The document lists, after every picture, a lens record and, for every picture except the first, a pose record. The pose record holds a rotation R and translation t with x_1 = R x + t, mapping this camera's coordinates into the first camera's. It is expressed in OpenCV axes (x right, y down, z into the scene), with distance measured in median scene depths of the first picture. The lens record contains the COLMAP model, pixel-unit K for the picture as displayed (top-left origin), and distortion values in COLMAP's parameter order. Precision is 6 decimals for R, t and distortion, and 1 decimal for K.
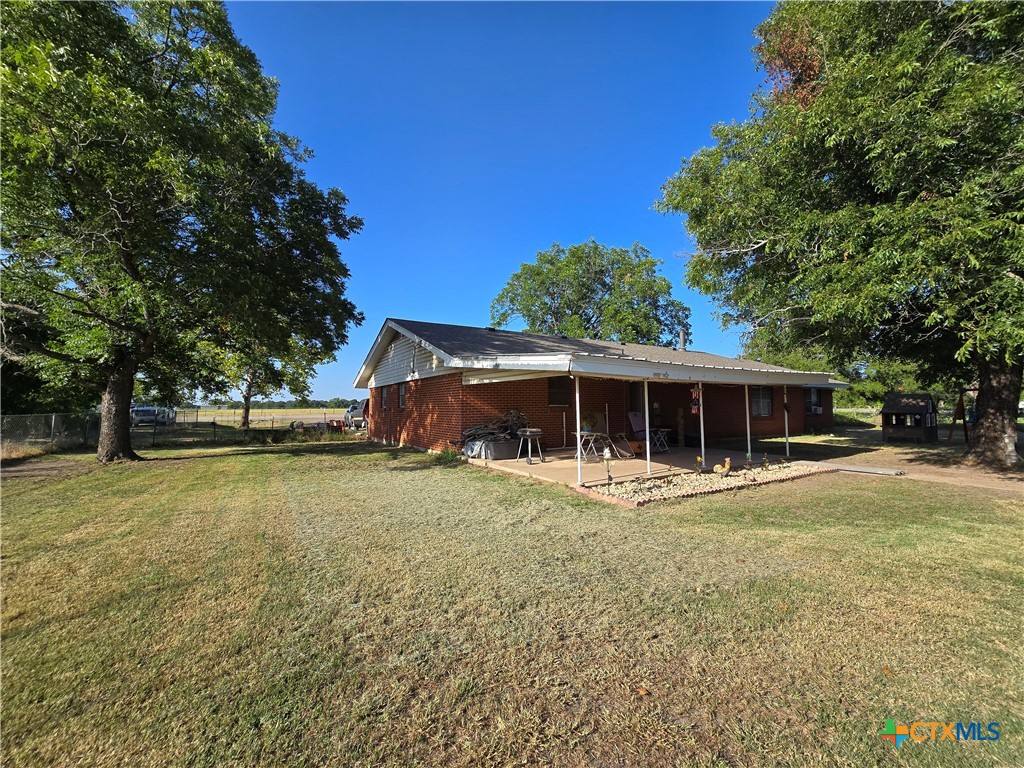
lens RADIAL K [[410.0, 0, 506.0], [0, 410.0, 385.3], [0, 0, 1]] dist [-0.000107, -0.000009]
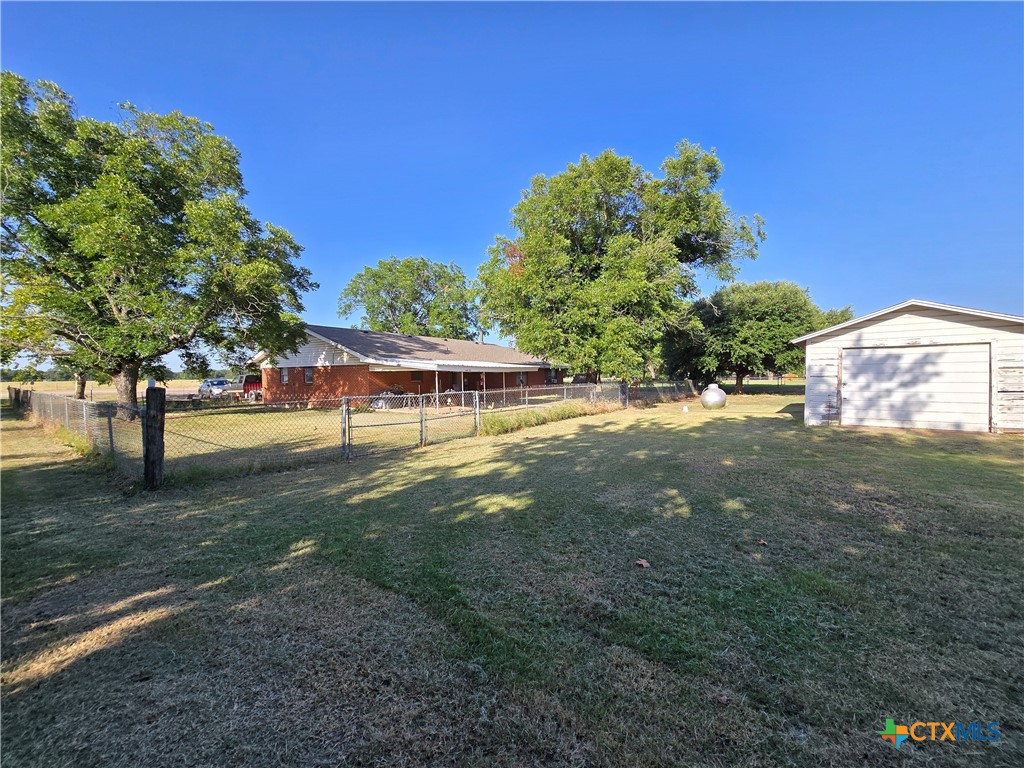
lens RADIAL K [[410.0, 0, 506.0], [0, 410.0, 385.3], [0, 0, 1]] dist [-0.000107, -0.000009]
pose [[0.899065, -0.014205, 0.437584, -0.322990], [-0.016208, 0.997709, 0.065689, -0.061750], [-0.437515, -0.066151, 0.896775, -0.854672]]
